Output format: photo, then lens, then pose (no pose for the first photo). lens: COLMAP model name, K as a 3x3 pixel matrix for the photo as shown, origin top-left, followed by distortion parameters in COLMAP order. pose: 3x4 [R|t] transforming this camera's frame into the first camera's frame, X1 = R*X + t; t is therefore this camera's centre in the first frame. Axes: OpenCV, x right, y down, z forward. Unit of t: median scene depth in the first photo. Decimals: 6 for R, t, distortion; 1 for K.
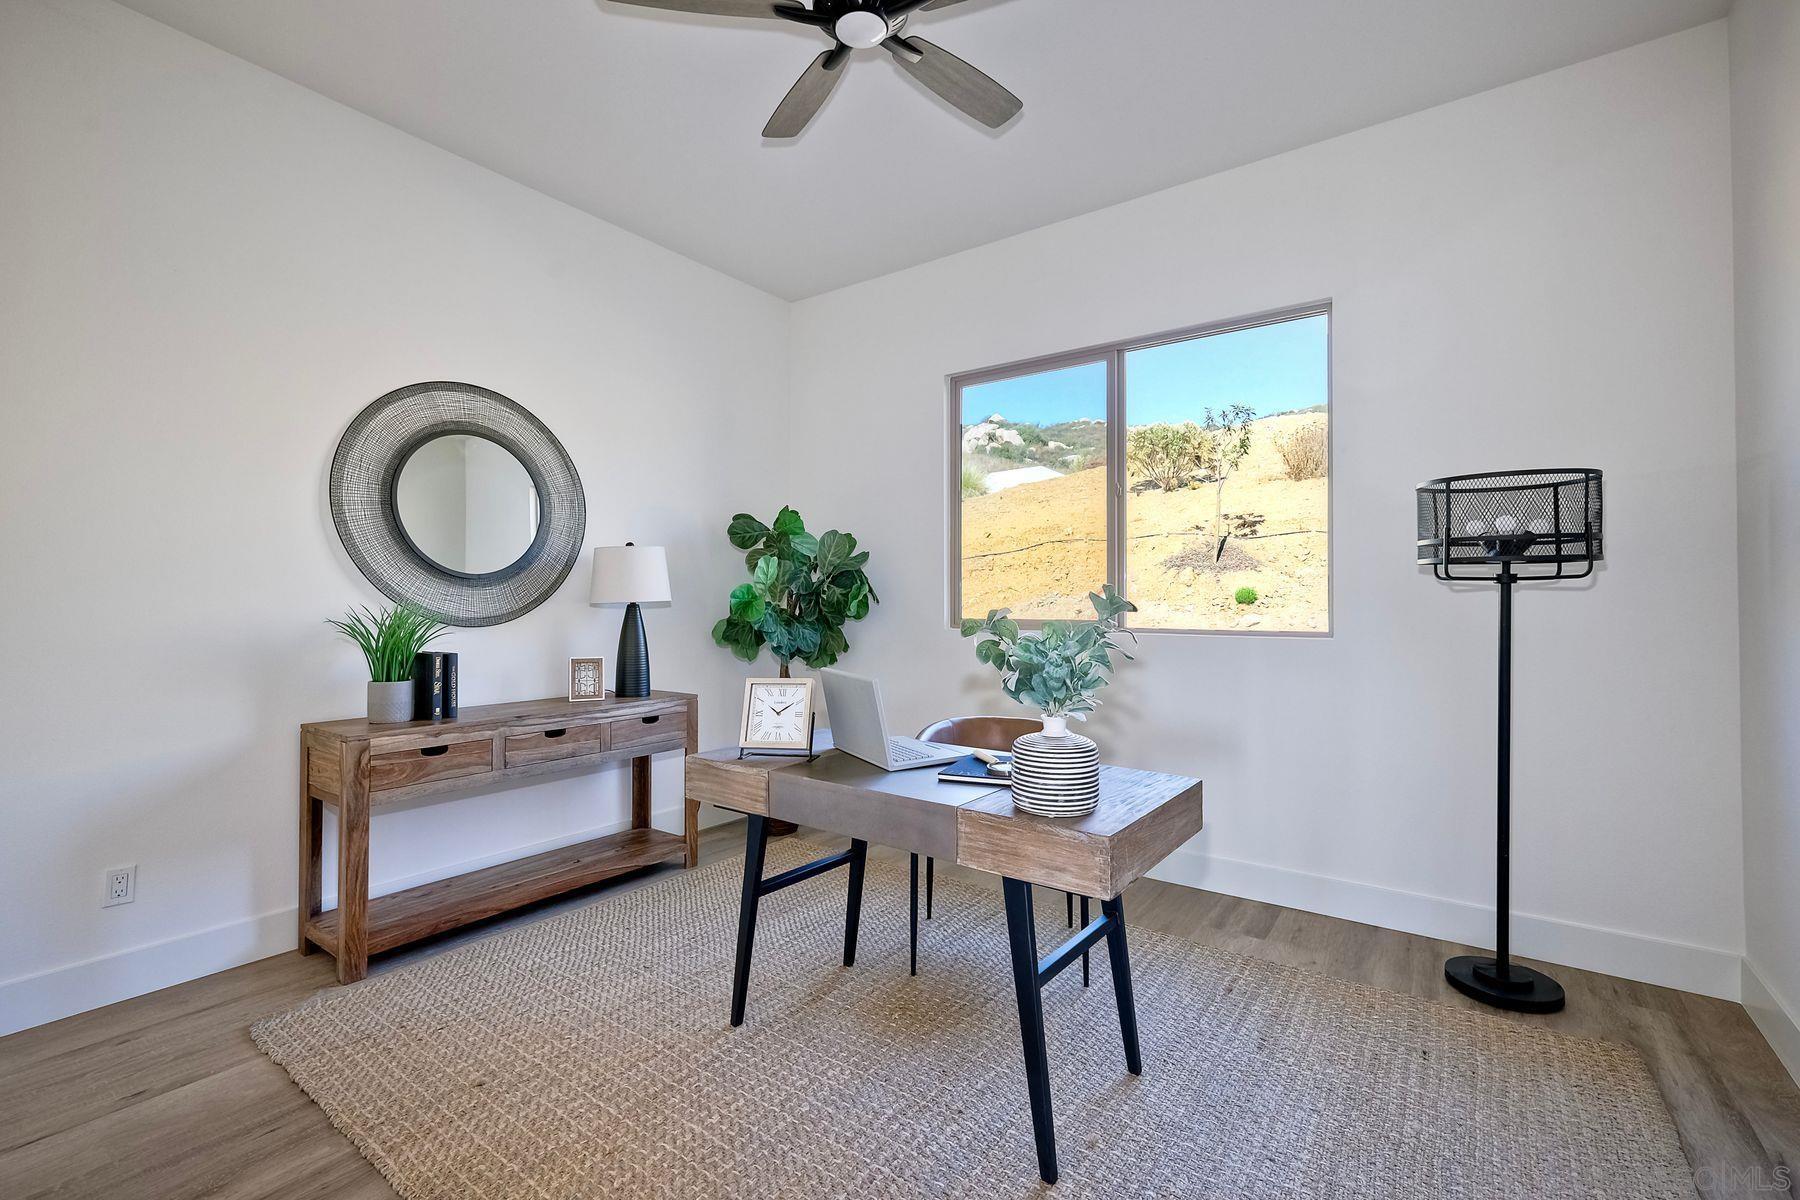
lens RADIAL K [[794.9, 0, 897.2], [0, 794.9, 595.3], [0, 0, 1]] dist [0.001184, -0.000137]
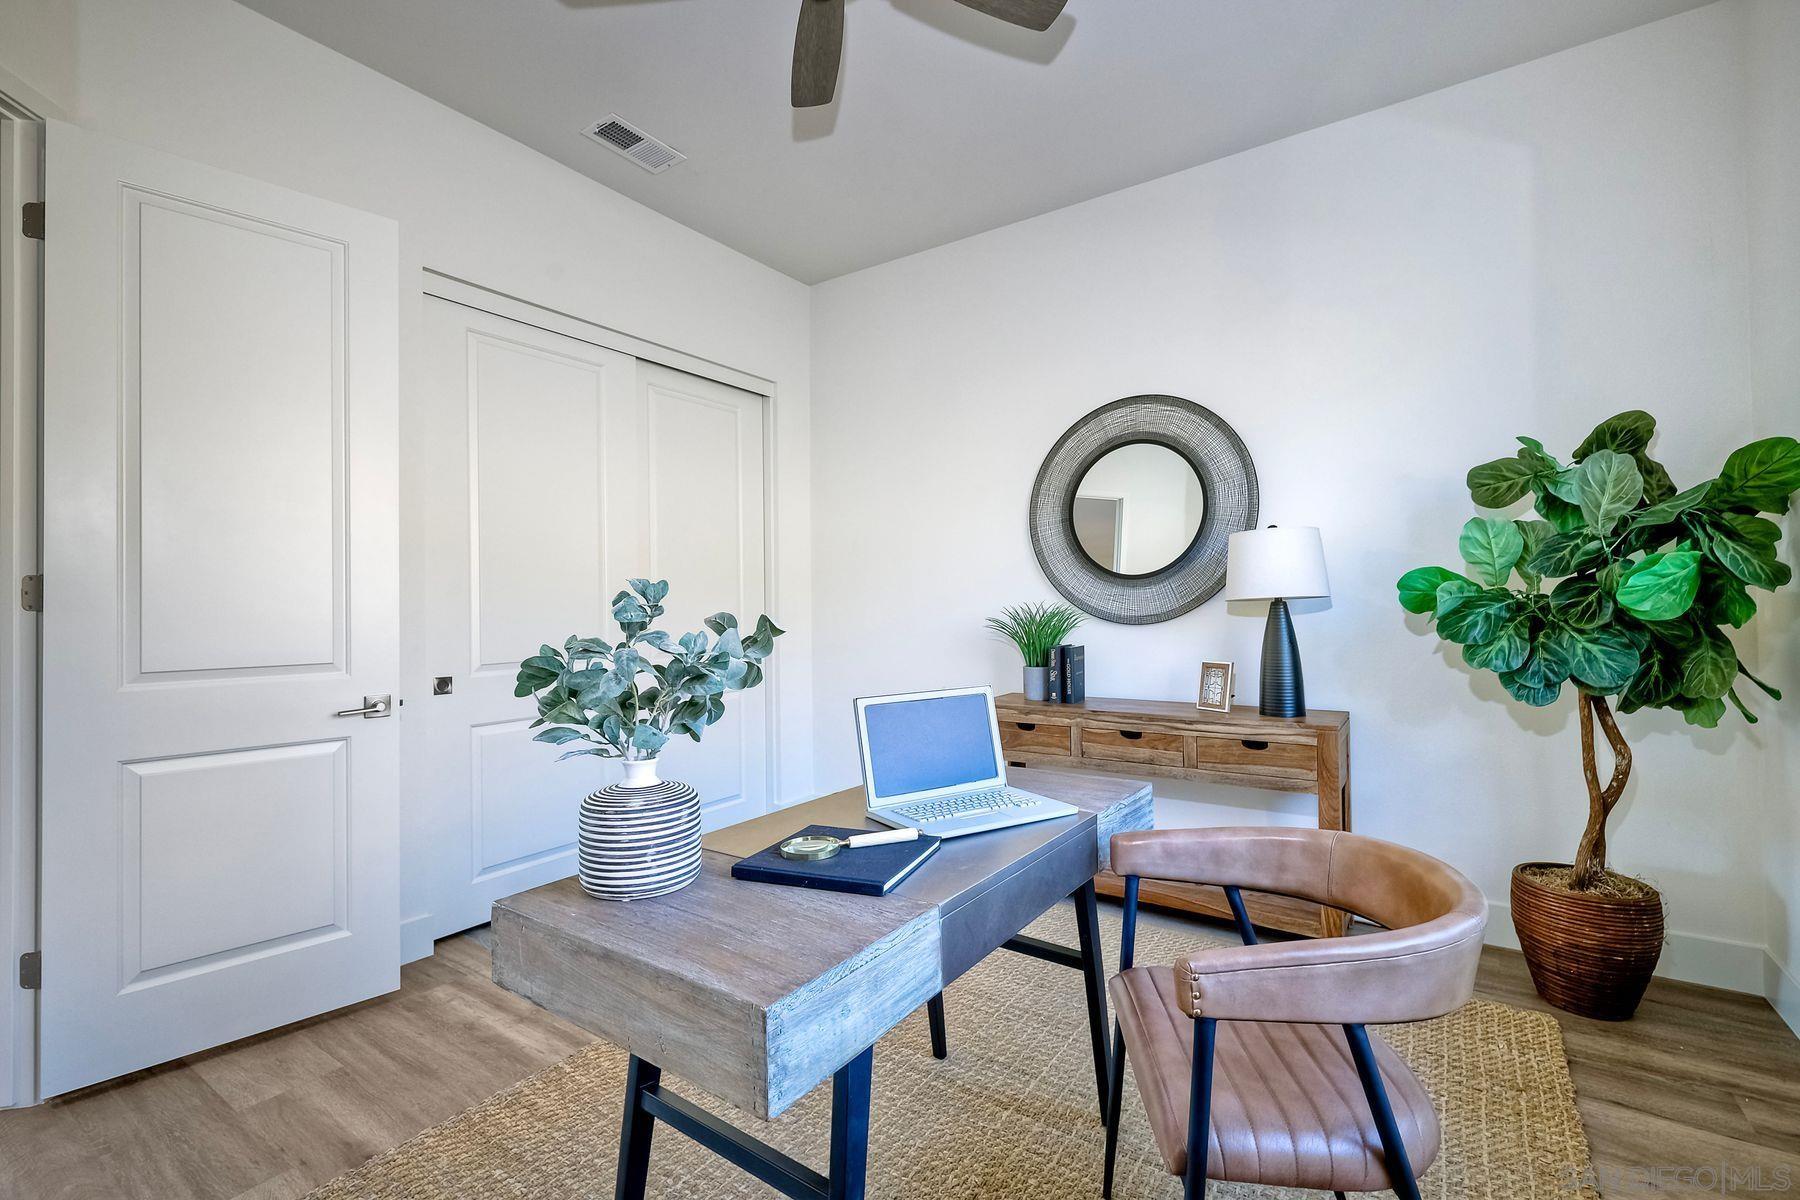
lens RADIAL K [[794.9, 0, 897.2], [0, 794.9, 595.3], [0, 0, 1]] dist [0.001184, -0.000137]
pose [[0.022230, -0.022405, -0.999502, 0.526757], [0.015410, 0.999638, -0.022065, 0.019293], [0.999634, -0.014912, 0.022567, 0.676722]]
